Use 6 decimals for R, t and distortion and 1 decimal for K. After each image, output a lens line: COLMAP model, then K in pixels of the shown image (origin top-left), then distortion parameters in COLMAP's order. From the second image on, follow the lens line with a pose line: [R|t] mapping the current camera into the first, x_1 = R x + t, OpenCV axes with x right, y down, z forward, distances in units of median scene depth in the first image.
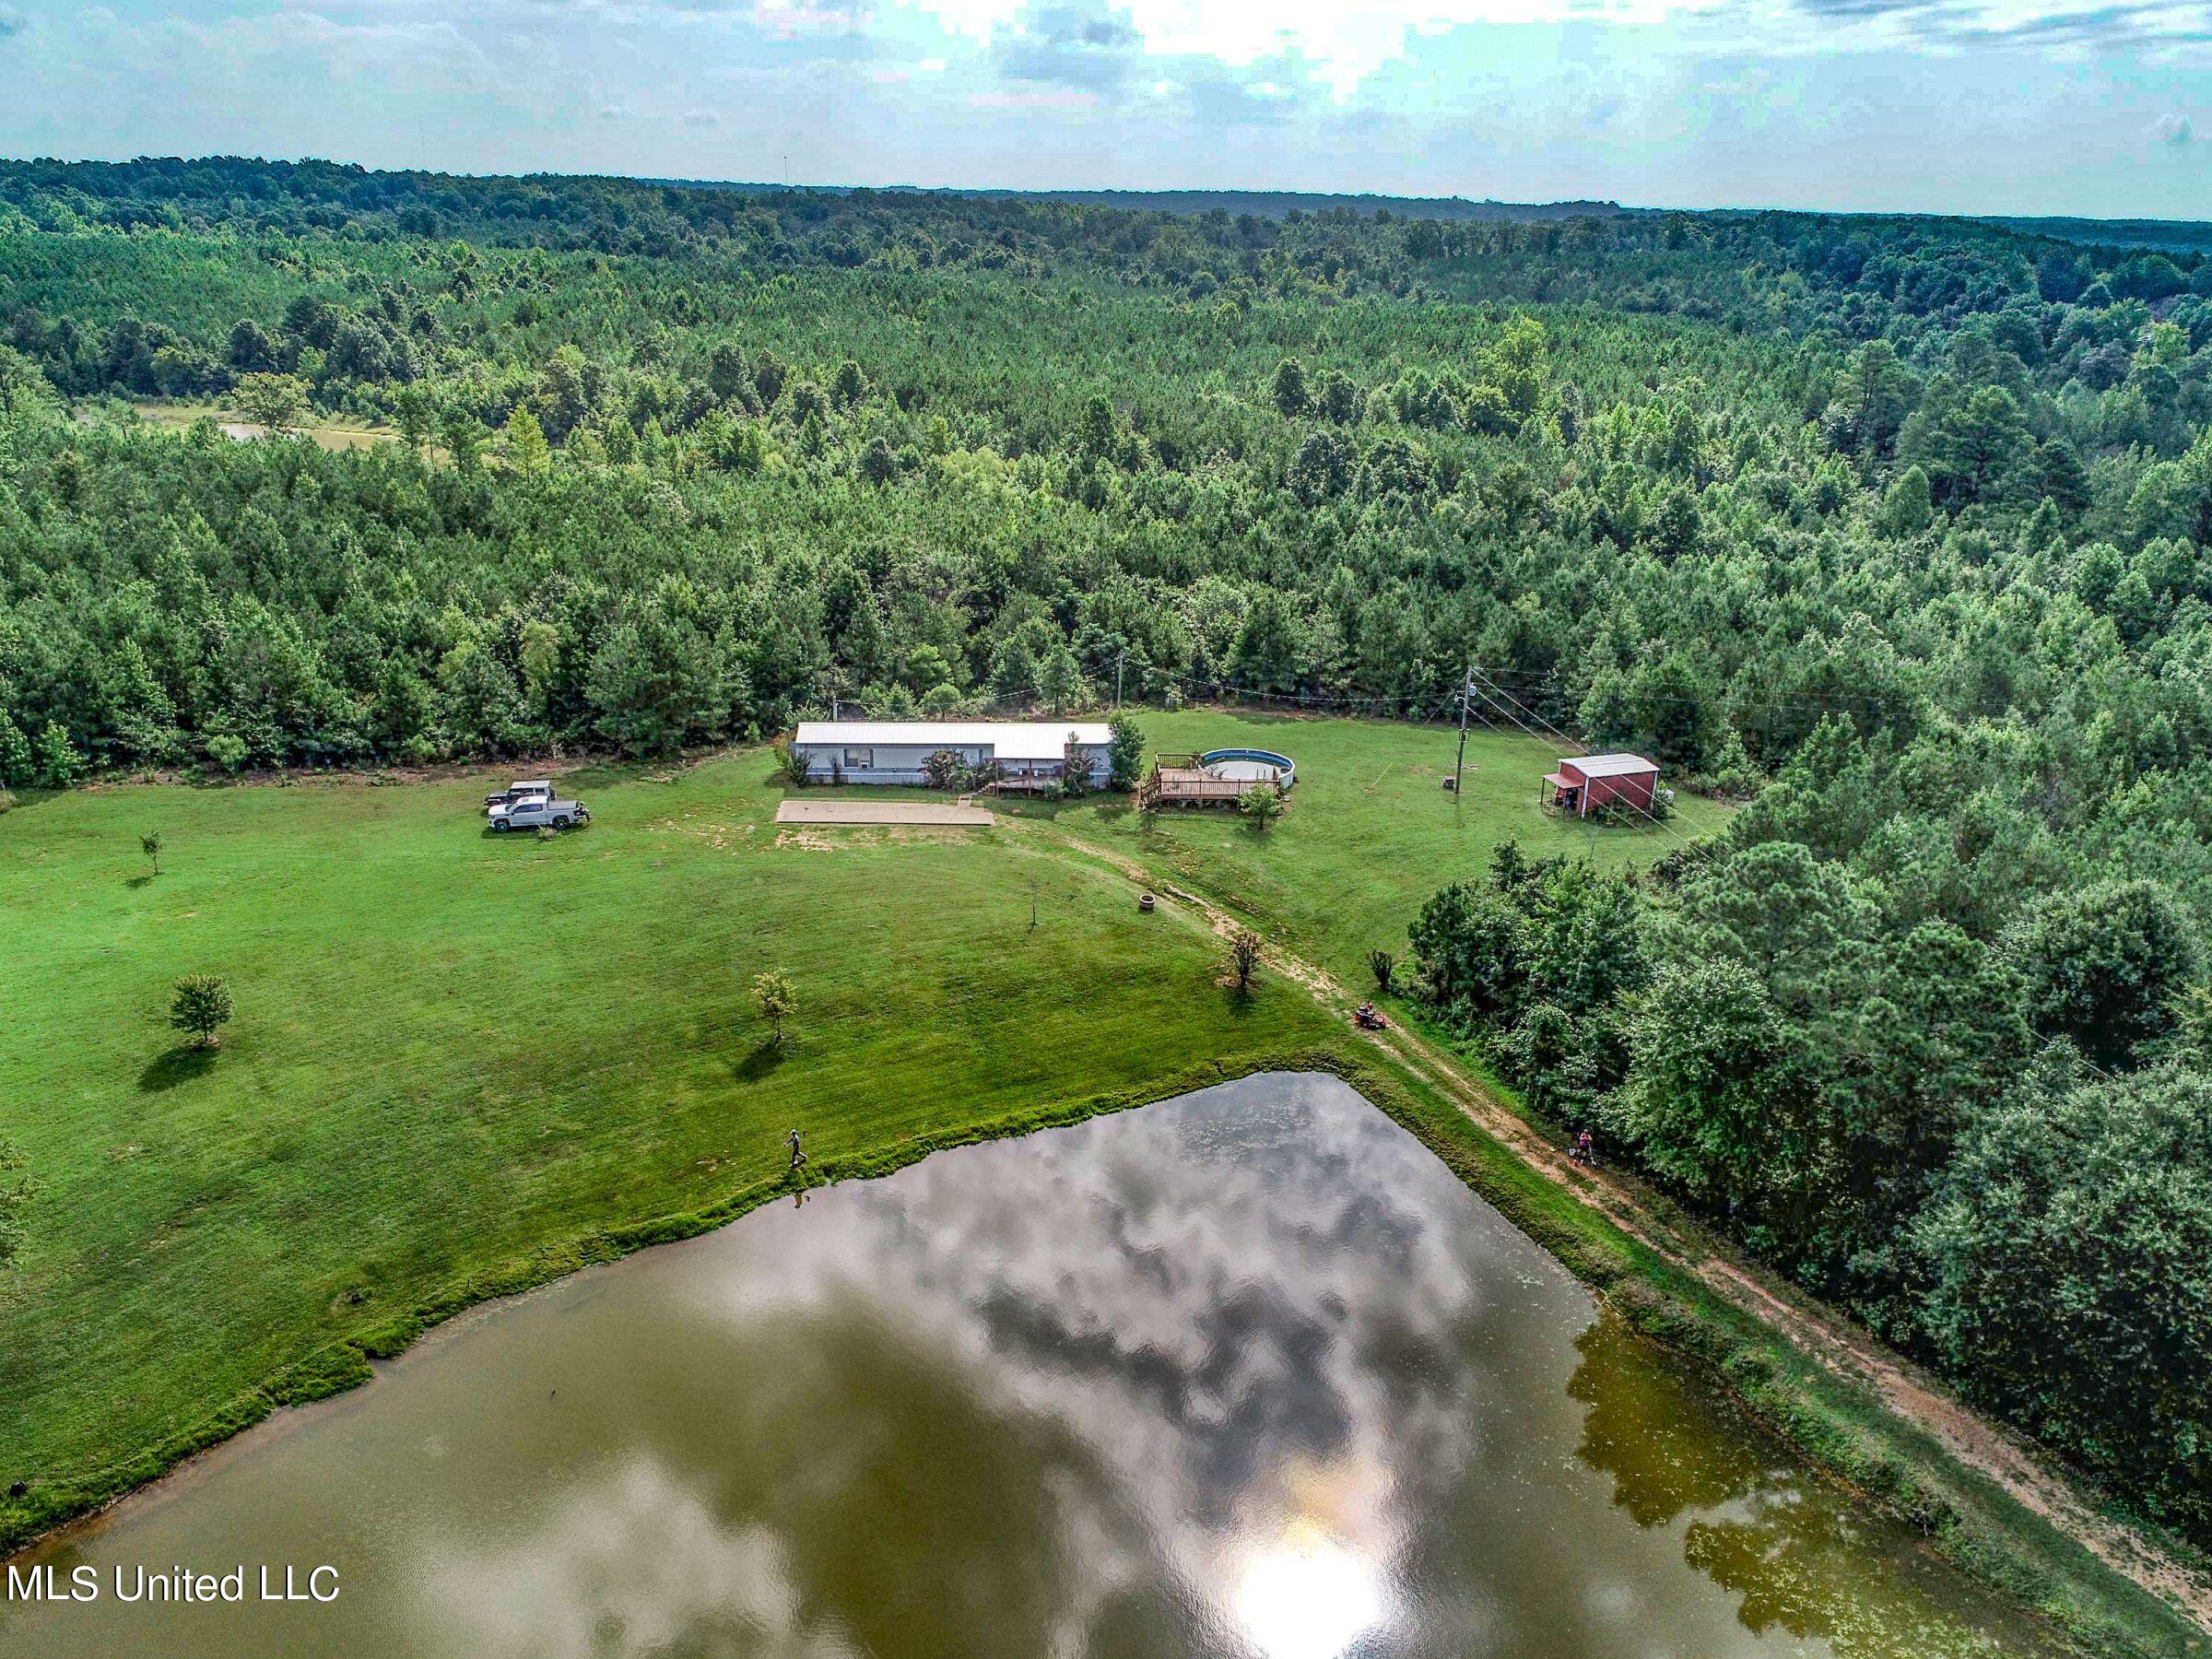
lens RADIAL K [[1662.8, 0, 1127.1], [0, 1662.8, 823.9], [0, 0, 1]] dist [-0.003038, 0.002171]
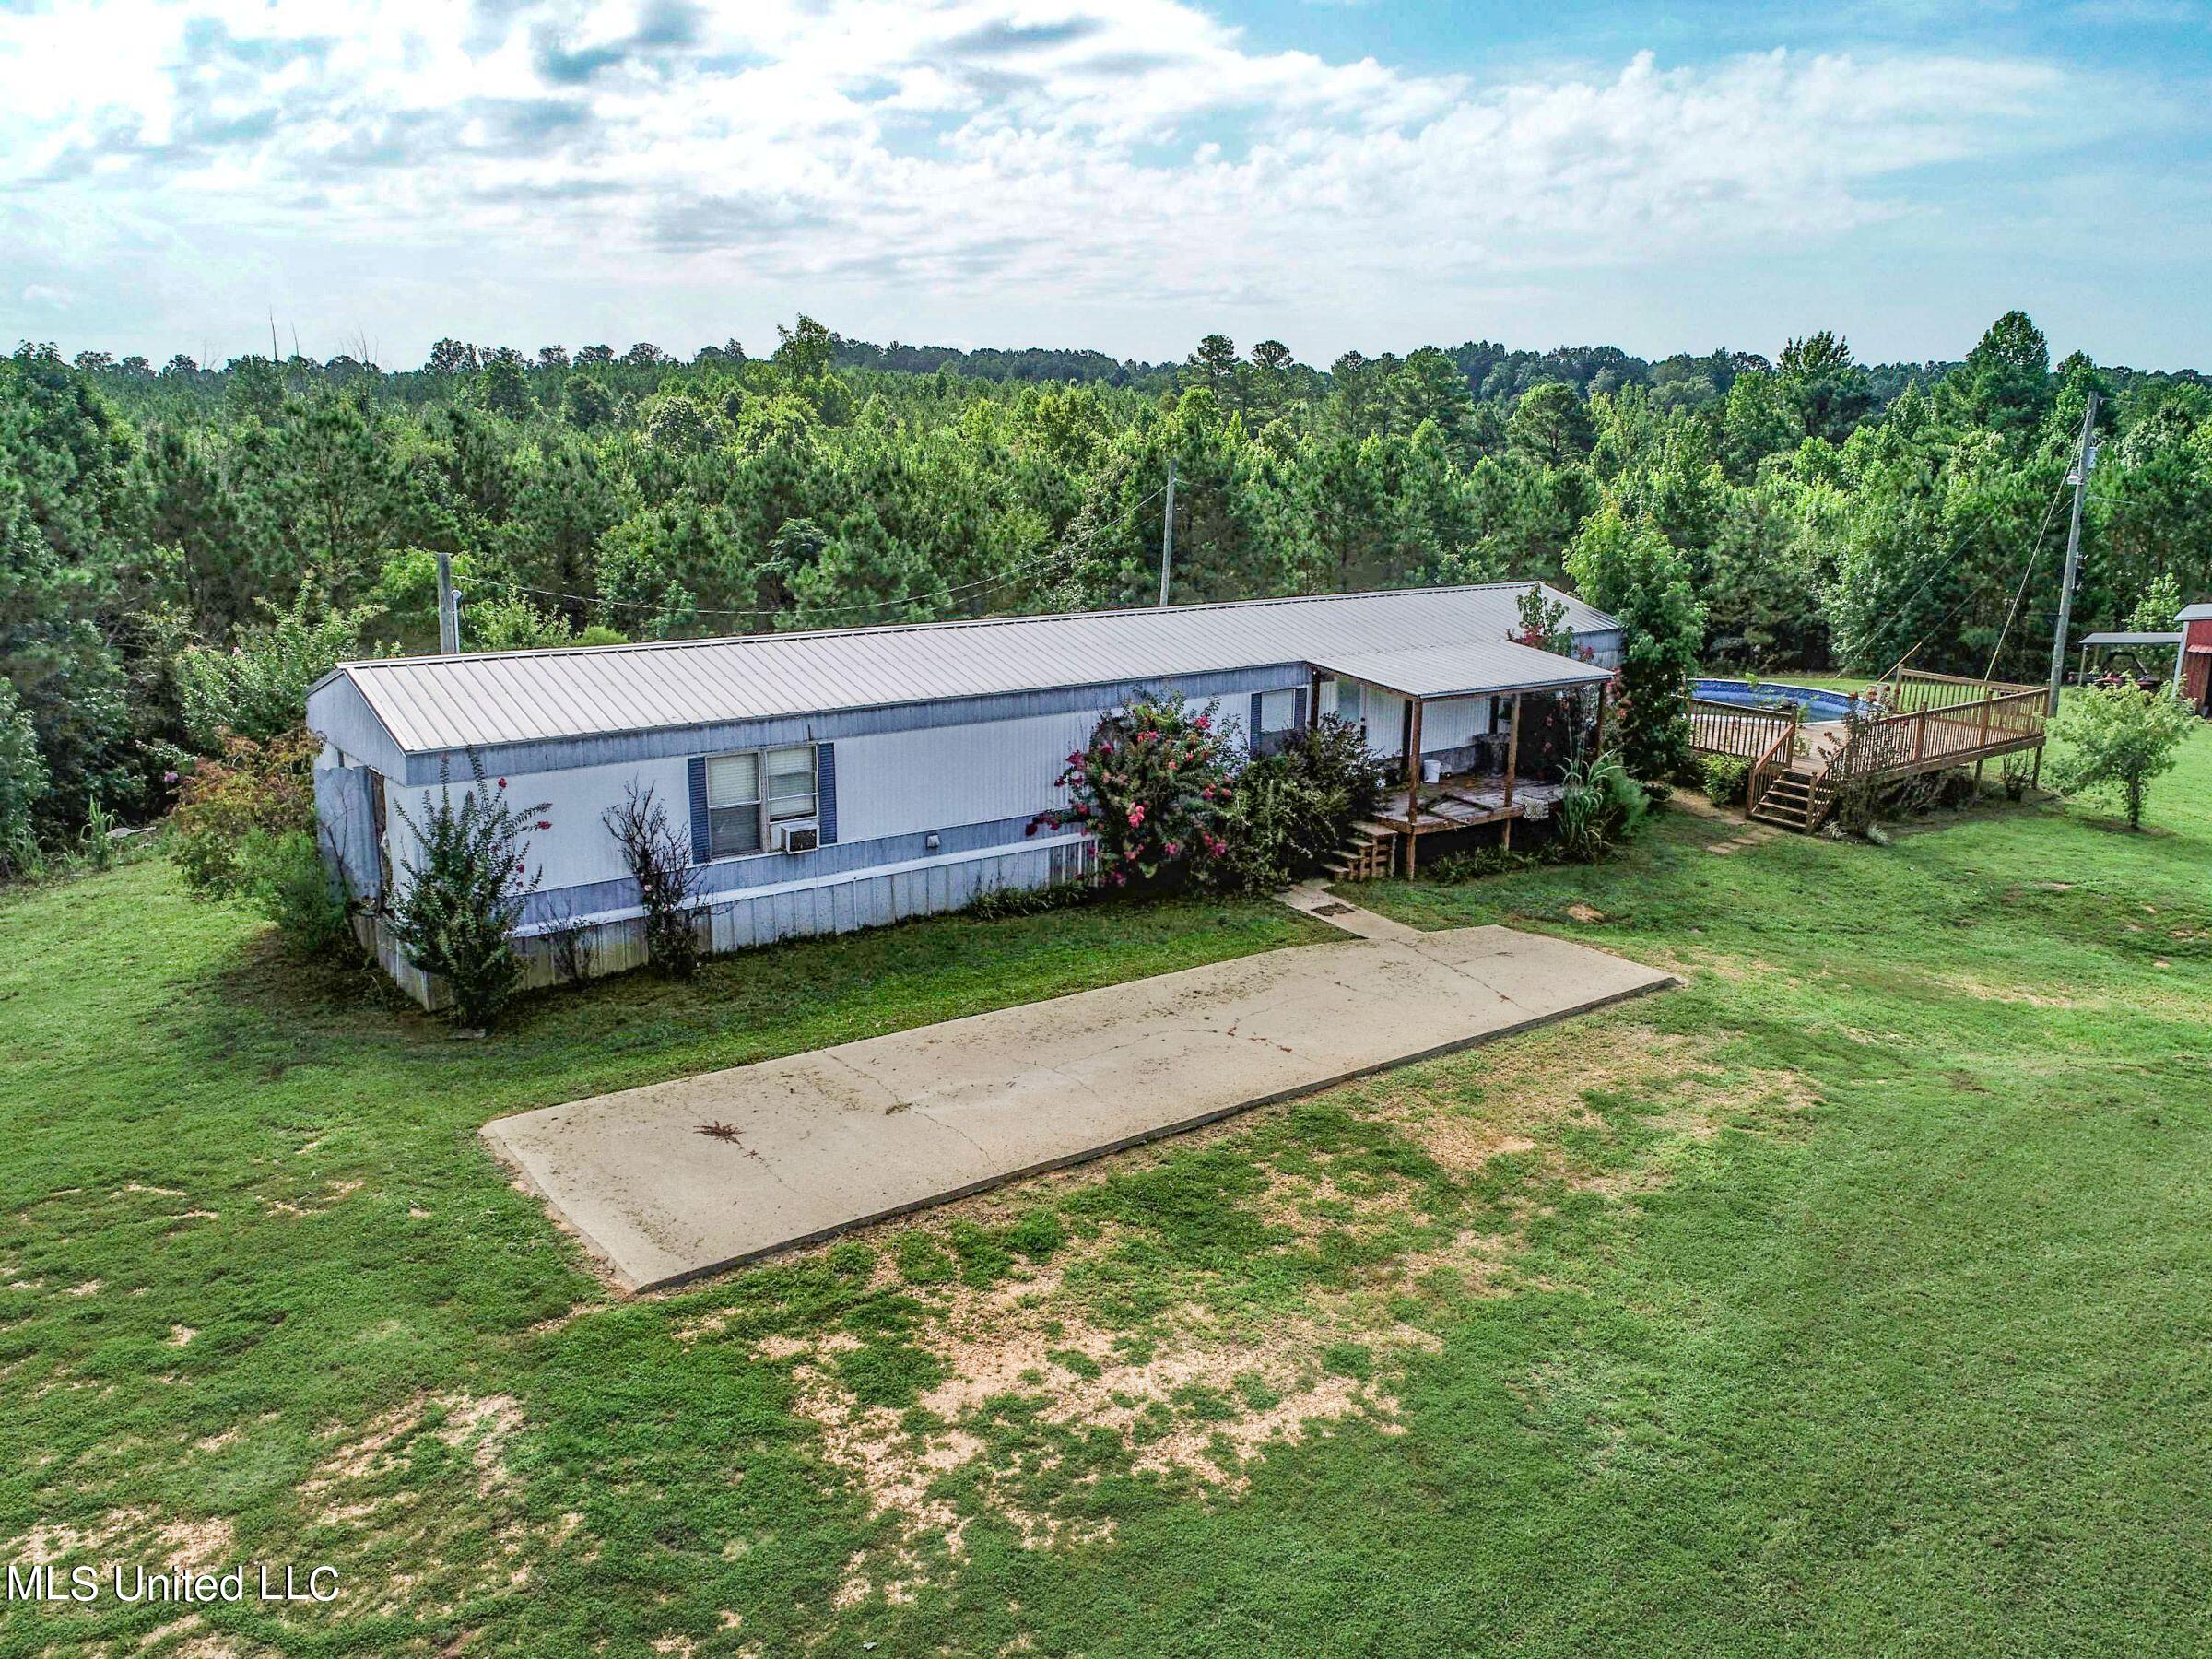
lens RADIAL K [[1662.8, 0, 1121.8], [0, 1662.8, 825.5], [0, 0, 1]] dist [-0.003038, 0.002171]
pose [[0.822337, -0.144010, 0.550475, -0.230068], [0.206570, 0.976996, -0.052995, -0.019464], [-0.530179, 0.157292, 0.833168, 0.827211]]
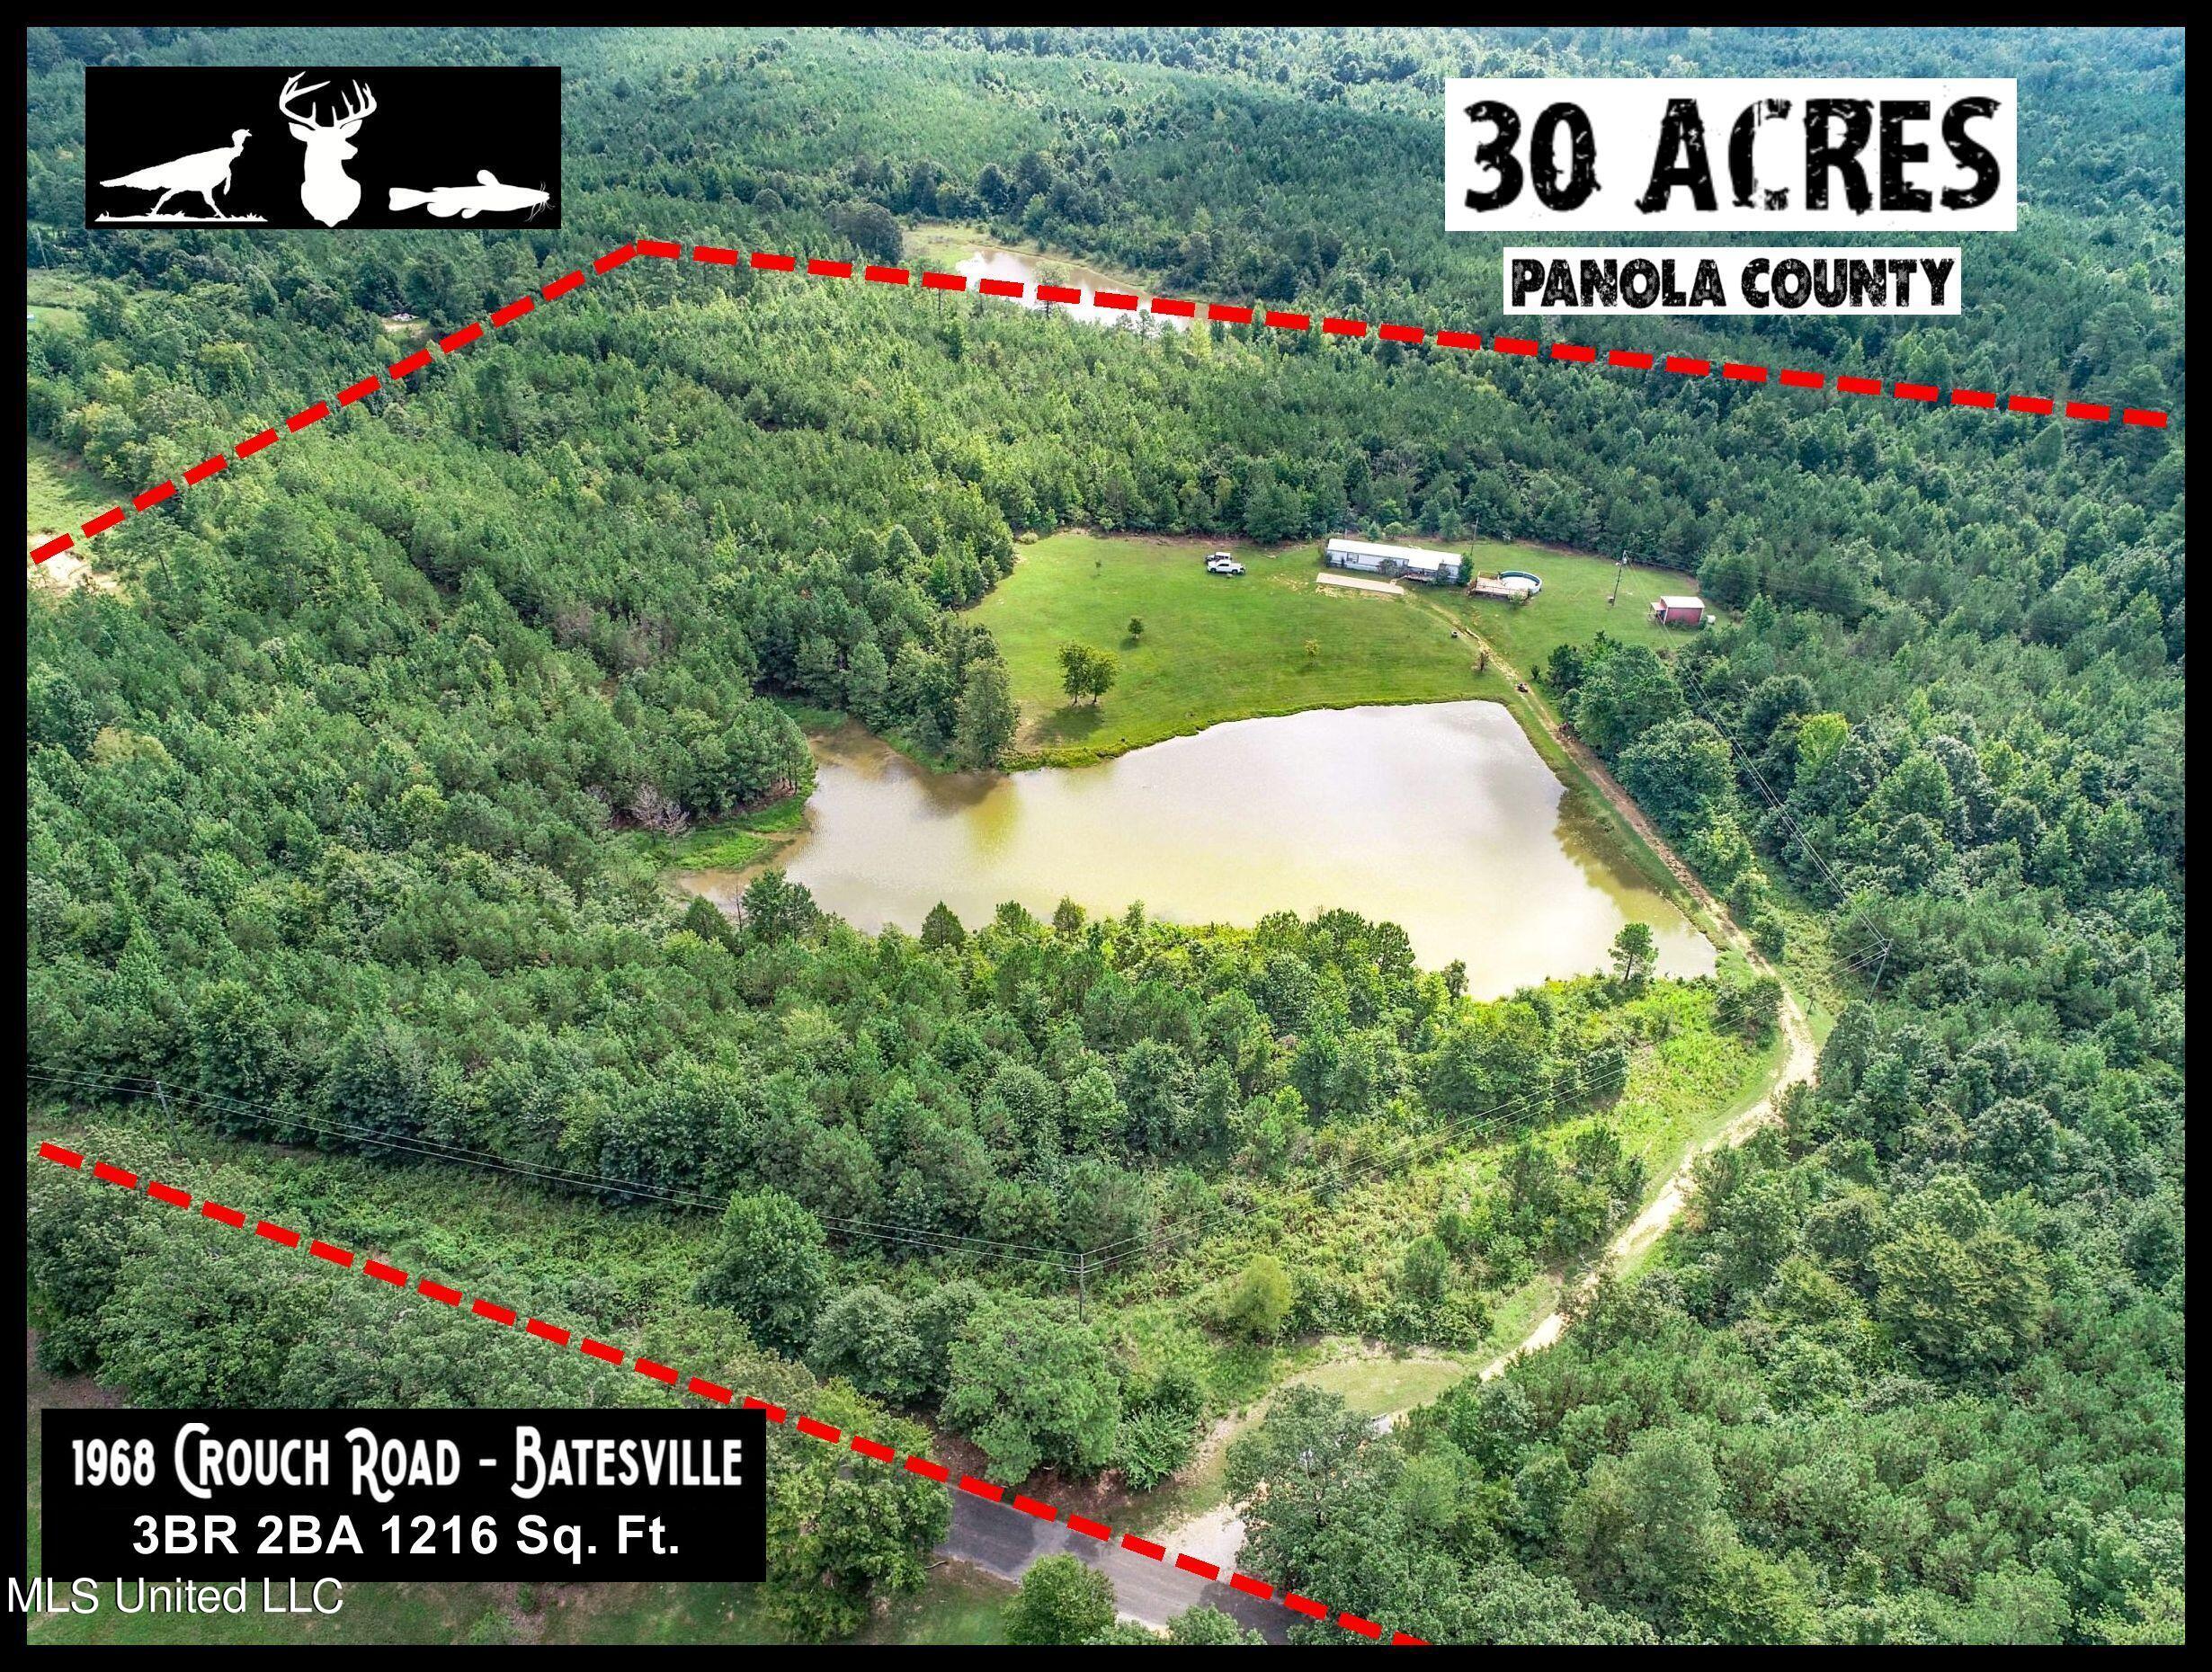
lens RADIAL K [[1629.0, 0, 1117.2], [0, 1629.0, 822.7], [0, 0, 1]] dist [0.001094, -0.003294]
pose [[0.950088, 0.169969, -0.261617, 0.197272], [-0.118728, 0.972449, 0.200614, -0.099564], [0.288507, -0.159540, 0.944092, -1.389044]]
